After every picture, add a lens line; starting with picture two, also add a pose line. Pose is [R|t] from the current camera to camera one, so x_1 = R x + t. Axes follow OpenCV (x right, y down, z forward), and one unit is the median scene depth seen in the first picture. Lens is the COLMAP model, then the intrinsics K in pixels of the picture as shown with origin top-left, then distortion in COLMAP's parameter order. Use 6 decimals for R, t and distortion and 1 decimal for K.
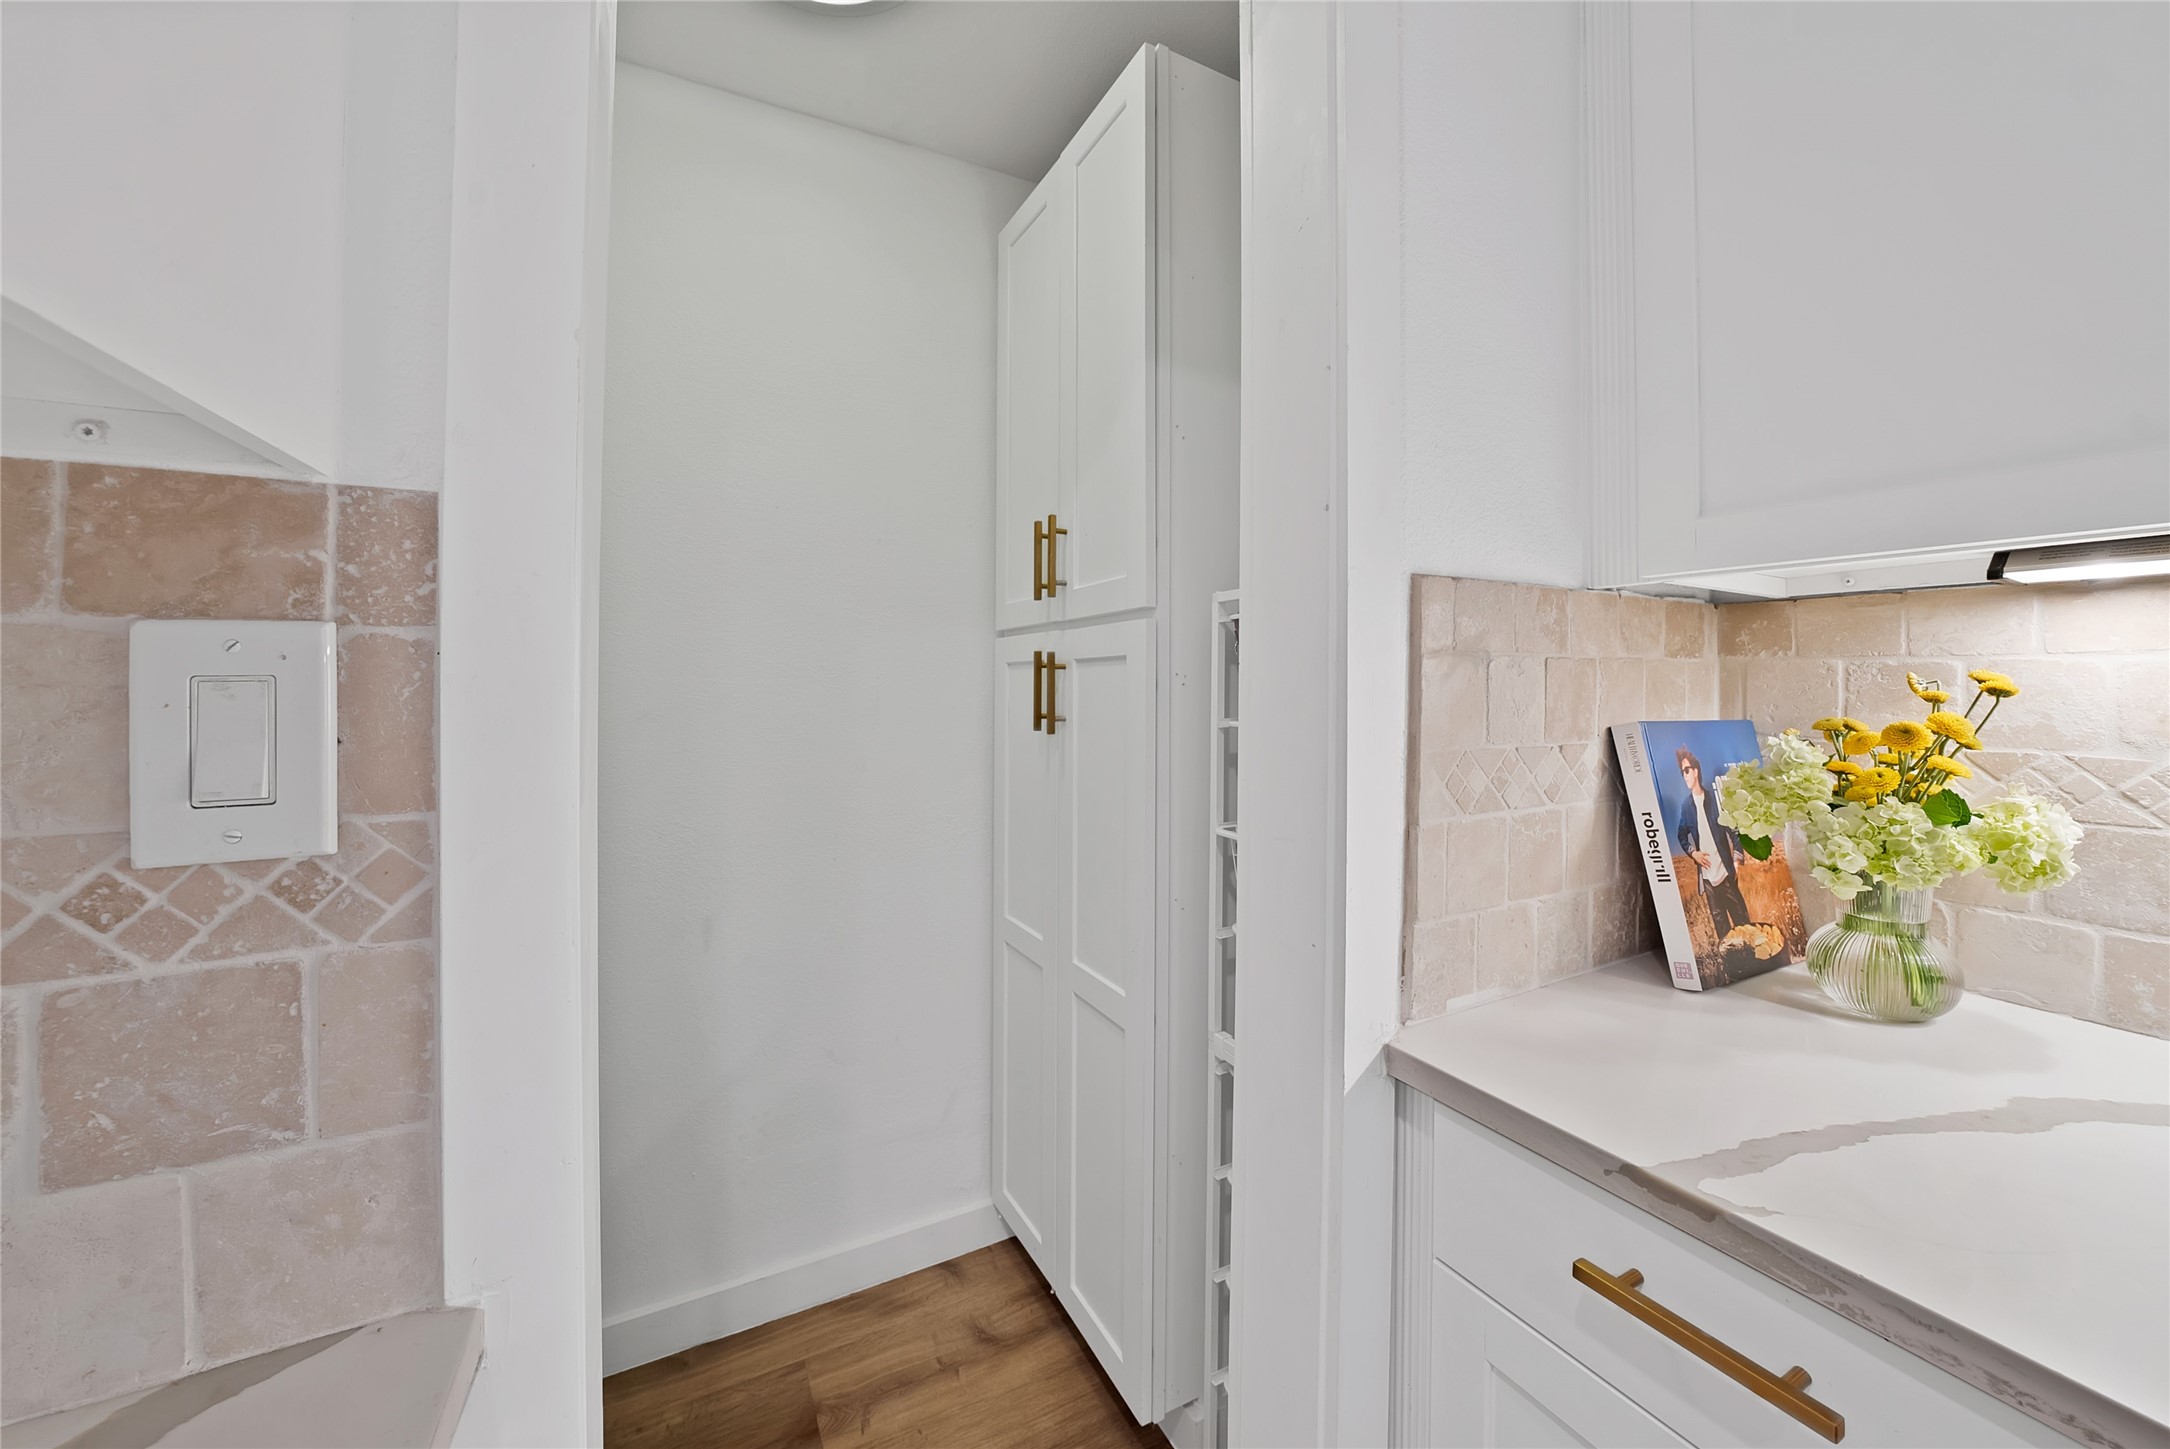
lens RADIAL K [[771.3, 0, 1081.9], [0, 771.3, 713.2], [0, 0, 1]] dist [-0.024458, 0.004583]
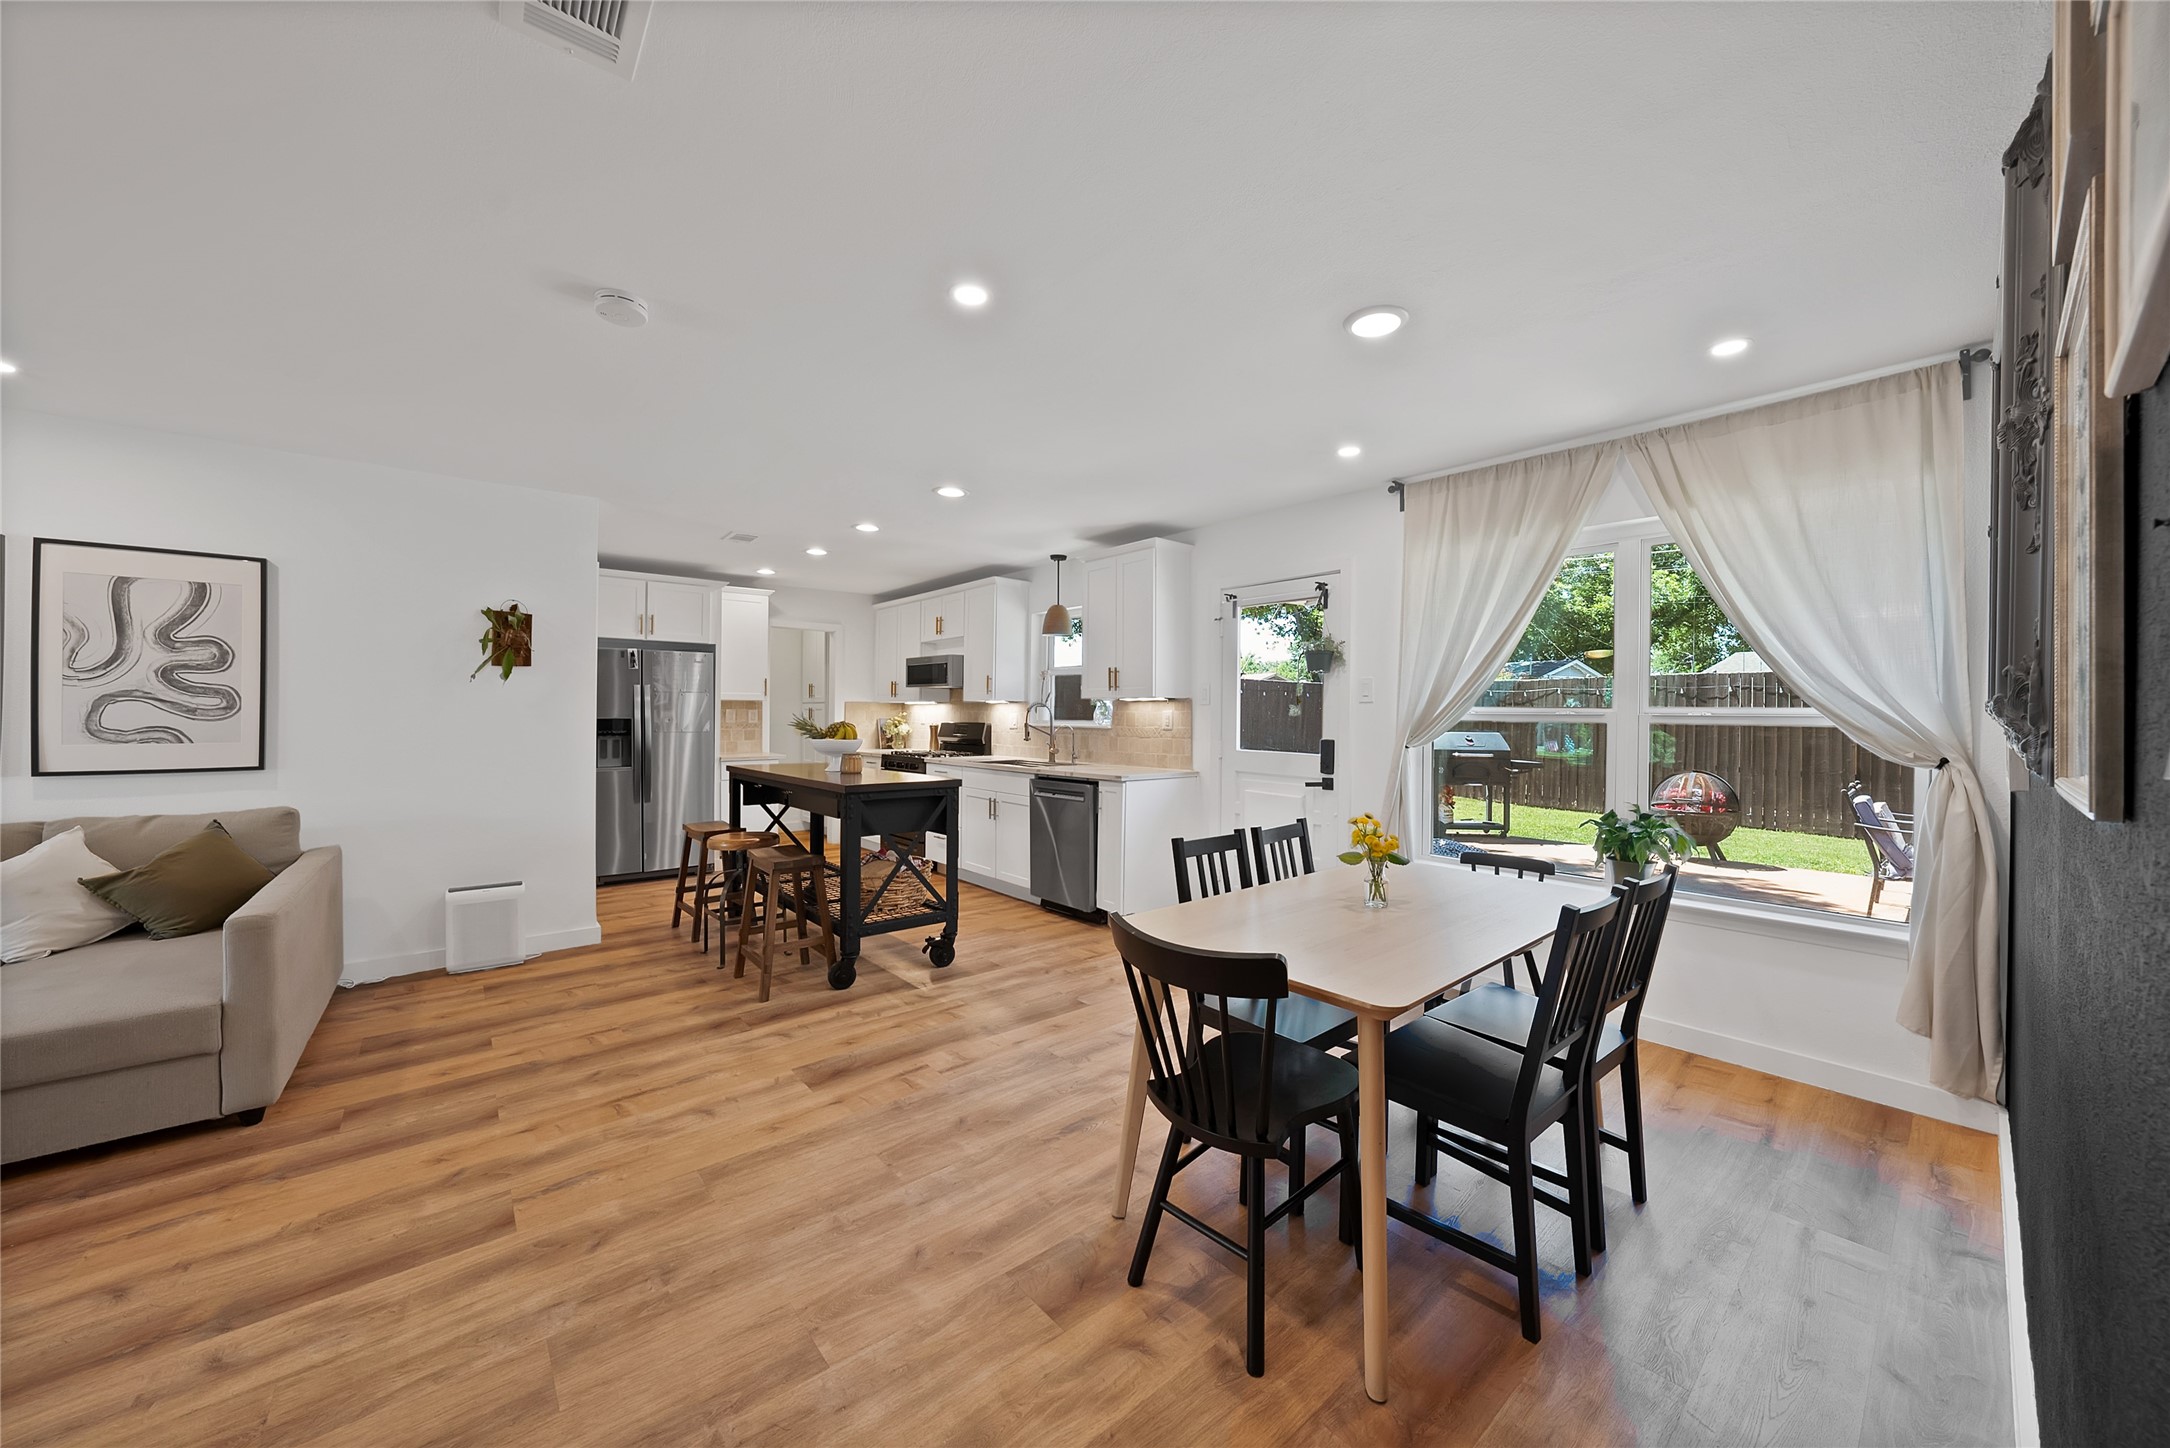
lens RADIAL K [[771.3, 0, 1081.9], [0, 771.3, 712.7], [0, 0, 1]] dist [-0.024458, 0.004583]
pose [[0.980998, 0.004012, 0.193978, 1.450394], [0.004081, 0.999138, -0.041306, 0.330628], [-0.193976, 0.041312, 0.980136, -8.500353]]
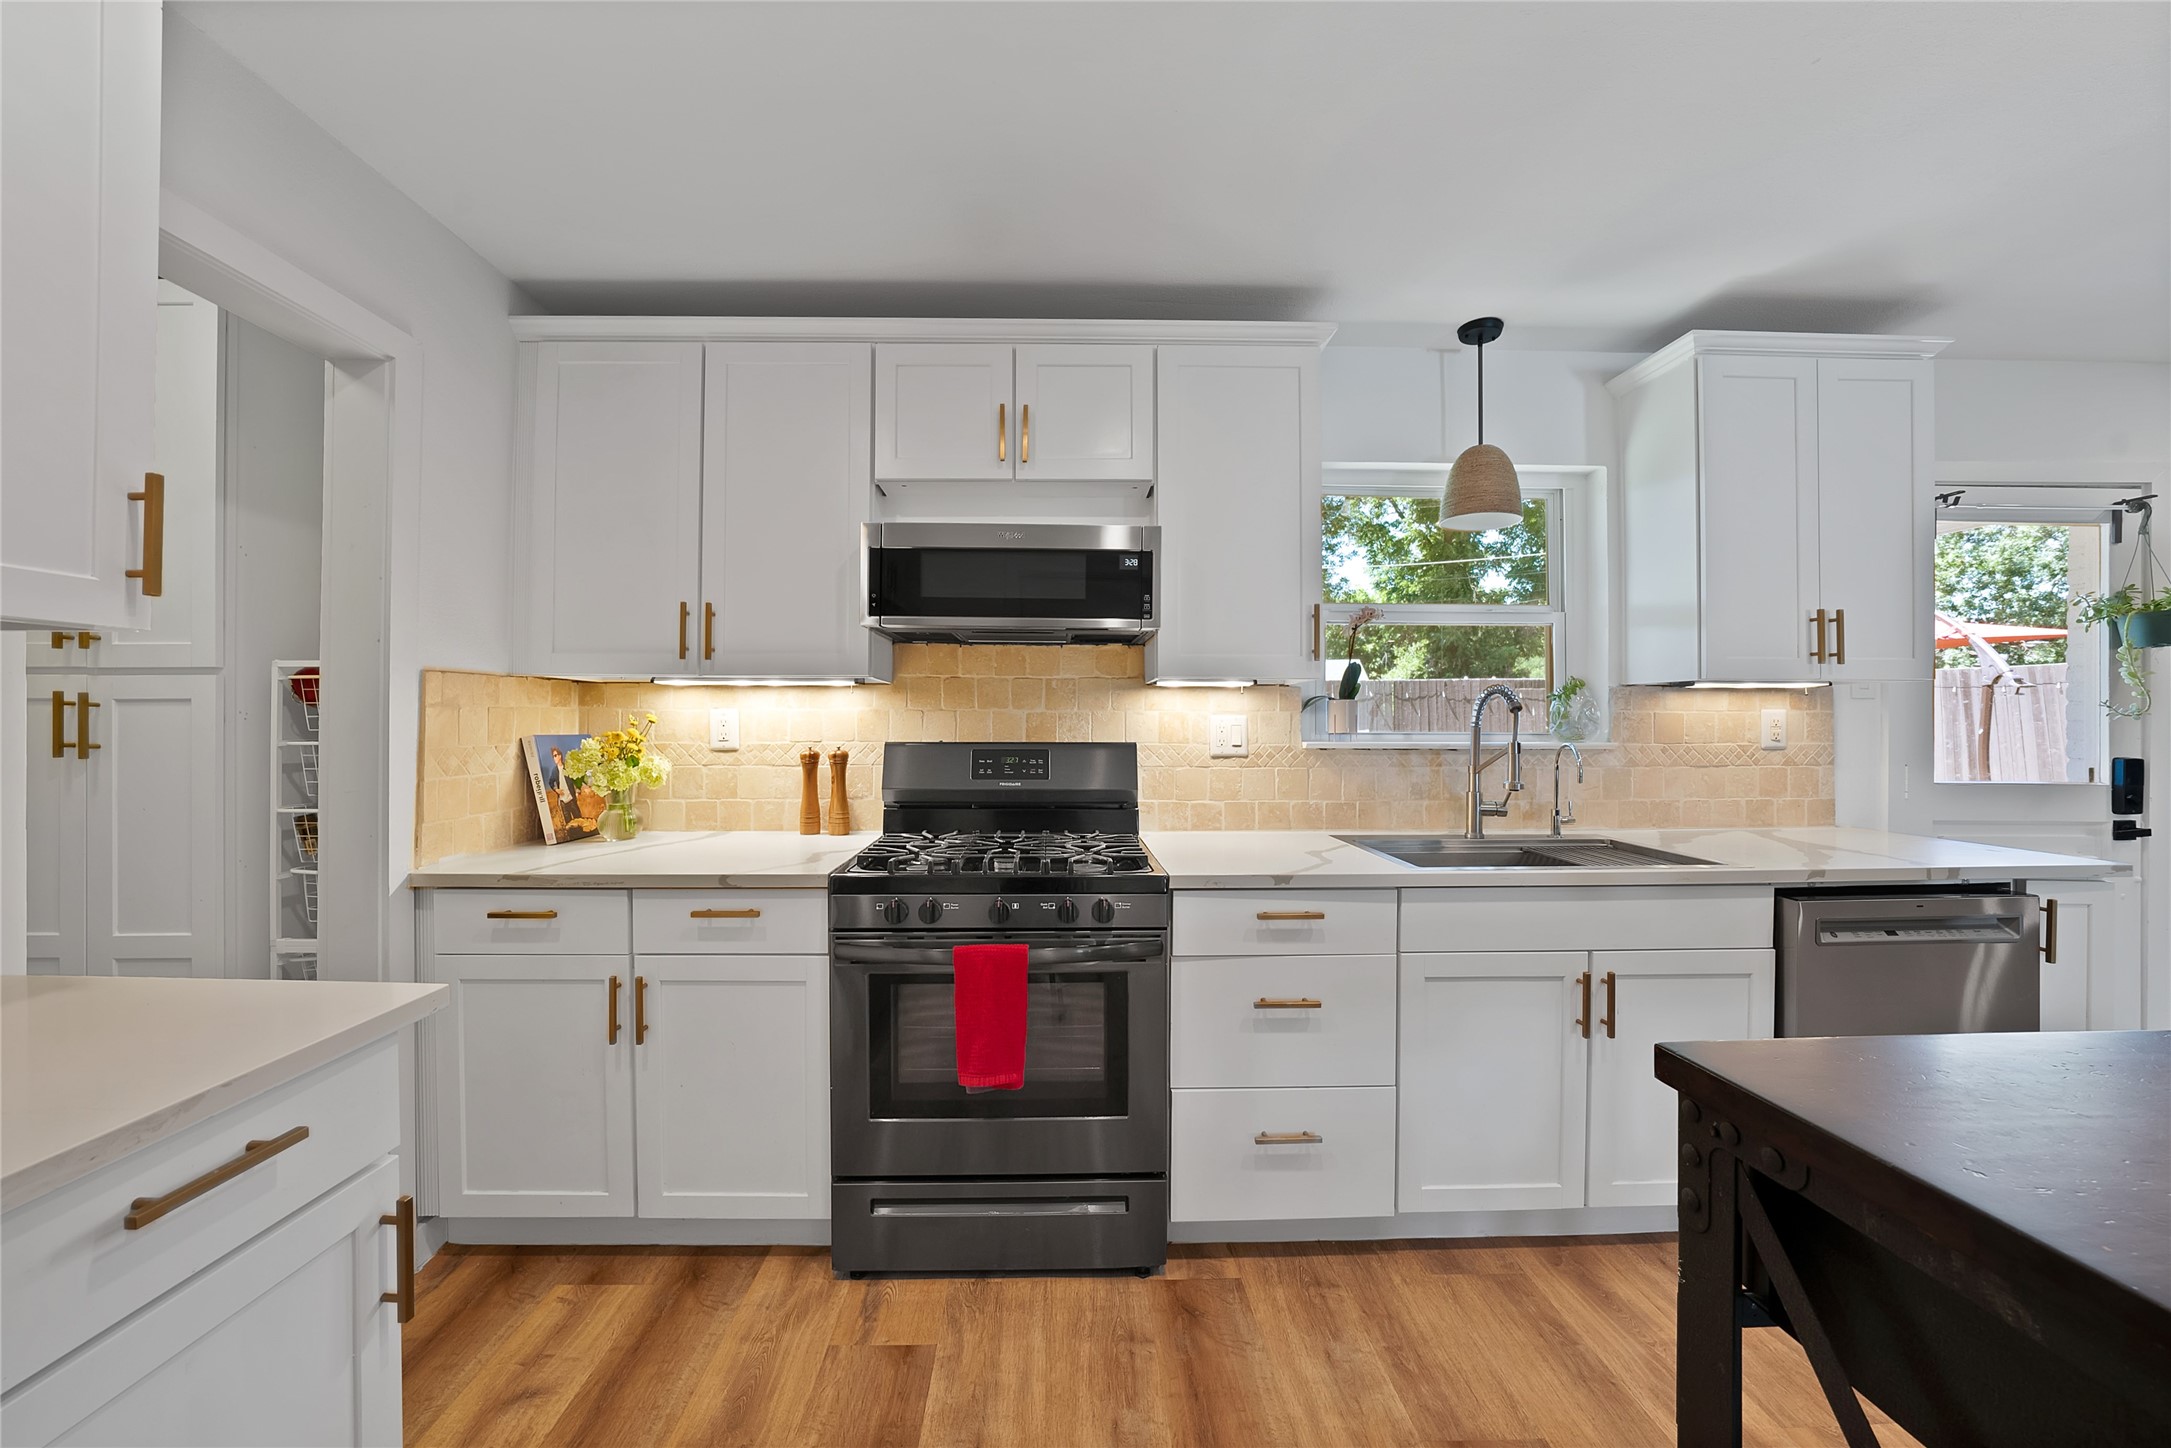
lens RADIAL K [[832.9, 0, 1079.9], [0, 832.9, 696.0], [0, 0, 1]] dist [-0.021104, -0.000003]
pose [[0.457715, 0.023644, 0.888784, -0.754099], [0.033519, 0.998477, -0.043824, 0.059216], [-0.888467, 0.049851, 0.456225, -1.659153]]
